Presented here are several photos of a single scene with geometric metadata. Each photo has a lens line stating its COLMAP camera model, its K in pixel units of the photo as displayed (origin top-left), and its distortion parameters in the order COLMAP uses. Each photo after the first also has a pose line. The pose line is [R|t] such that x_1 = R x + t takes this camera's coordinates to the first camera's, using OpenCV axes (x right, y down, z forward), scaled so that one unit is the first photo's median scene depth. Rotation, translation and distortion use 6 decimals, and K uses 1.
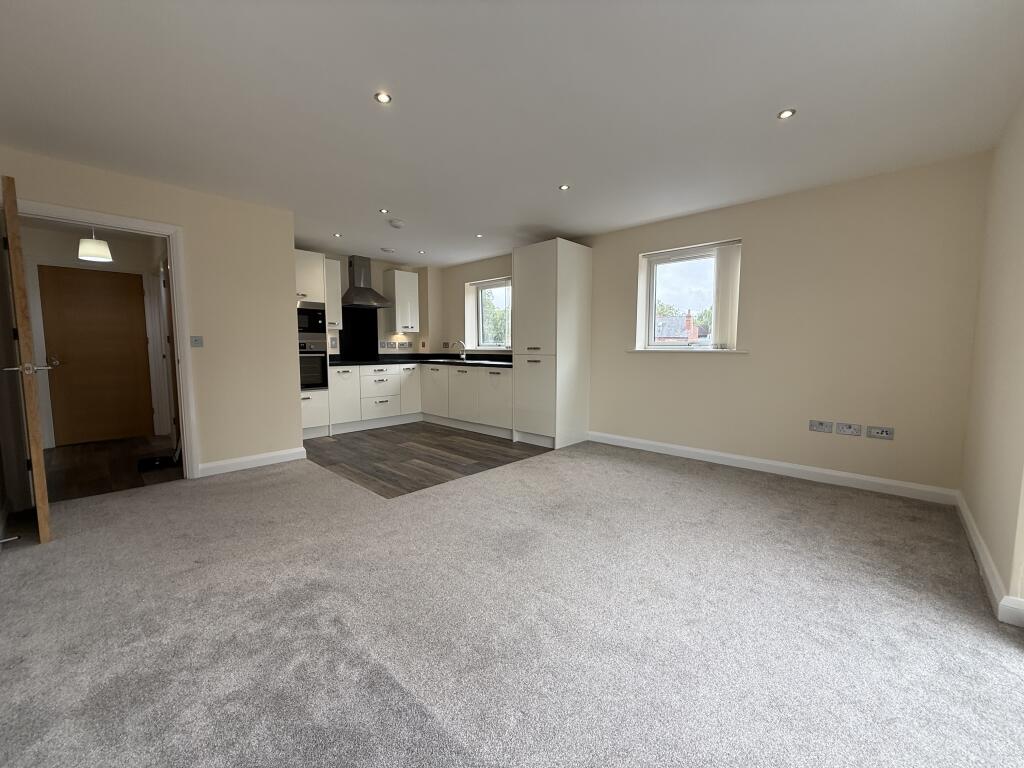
lens RADIAL K [[408.0, 0, 512.7], [0, 408.0, 384.4], [0, 0, 1]] dist [-0.000135, 0.000077]
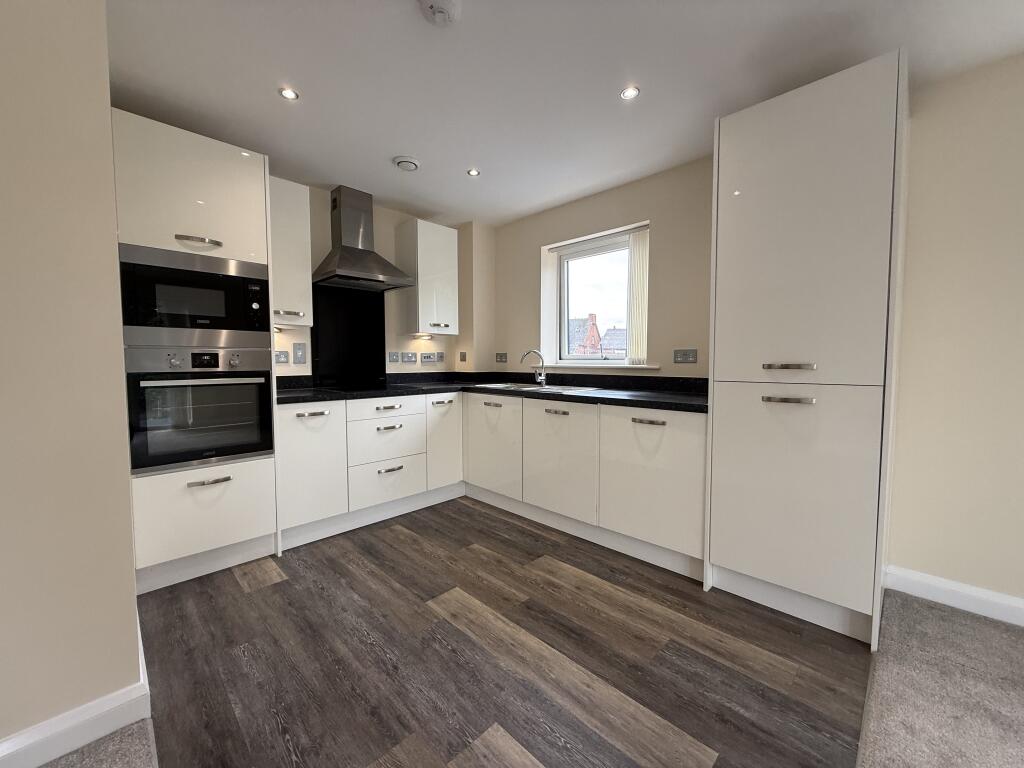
lens RADIAL K [[408.0, 0, 511.4], [0, 408.0, 382.6], [0, 0, 1]] dist [-0.000135, 0.000077]
pose [[0.999742, 0.001209, -0.022702, -0.153809], [-0.001978, 0.999424, -0.033868, -0.046487], [0.022648, 0.033904, 0.999168, 0.475178]]
